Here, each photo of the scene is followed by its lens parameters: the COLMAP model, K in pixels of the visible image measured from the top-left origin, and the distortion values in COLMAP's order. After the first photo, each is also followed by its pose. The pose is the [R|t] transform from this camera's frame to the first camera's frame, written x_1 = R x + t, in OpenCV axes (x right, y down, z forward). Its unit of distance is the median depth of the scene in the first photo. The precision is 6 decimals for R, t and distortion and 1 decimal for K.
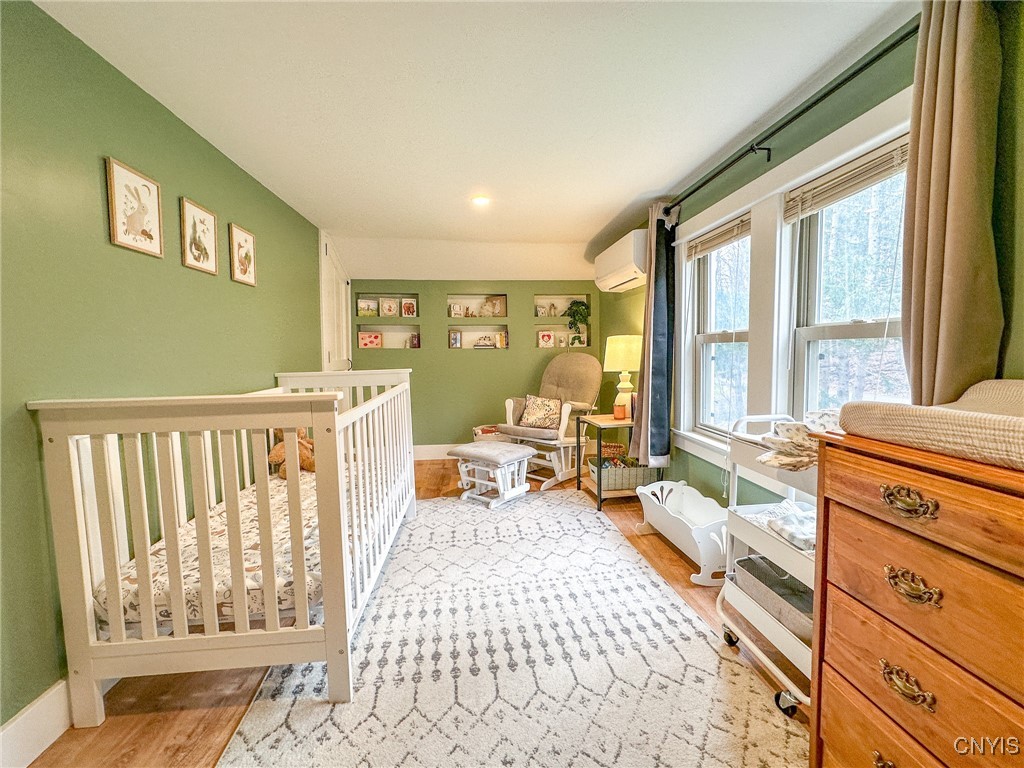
lens RADIAL K [[417.4, 0, 512.0], [0, 417.4, 384.0], [0, 0, 1]] dist [0.000870, 0.000095]
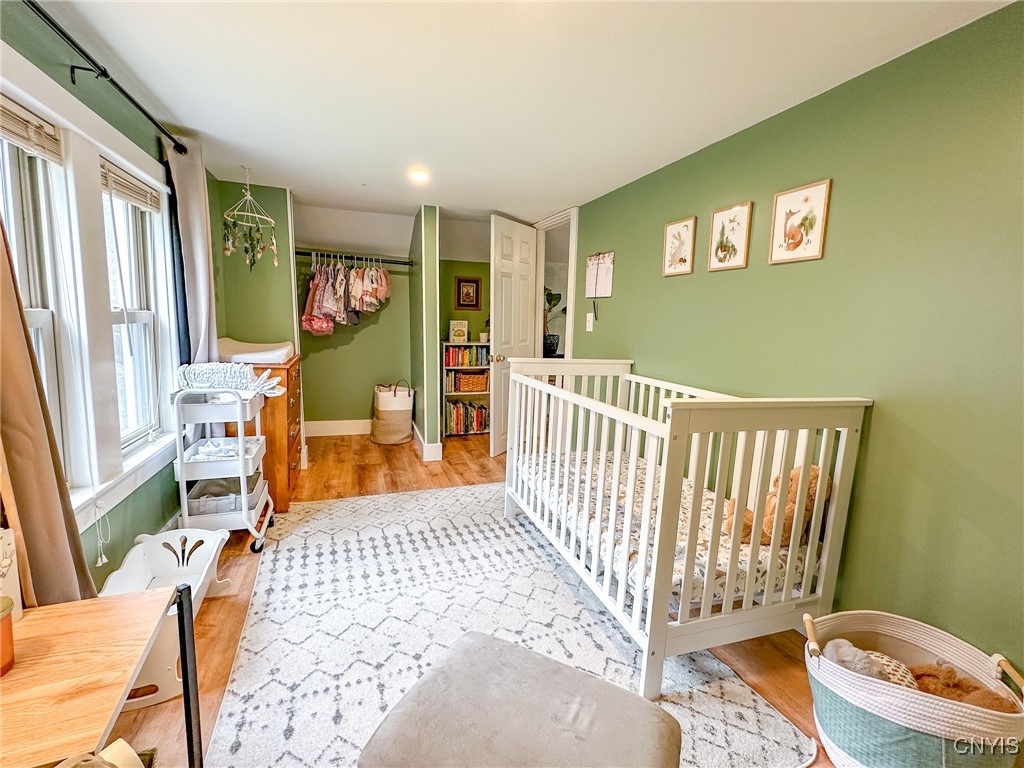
lens RADIAL K [[417.4, 0, 512.0], [0, 417.4, 384.0], [0, 0, 1]] dist [0.000870, 0.000095]
pose [[-0.967182, 0.017100, -0.253508, 0.050242], [-0.042977, 0.972347, 0.229553, -0.223152], [0.250423, 0.232914, -0.939702, 2.038939]]
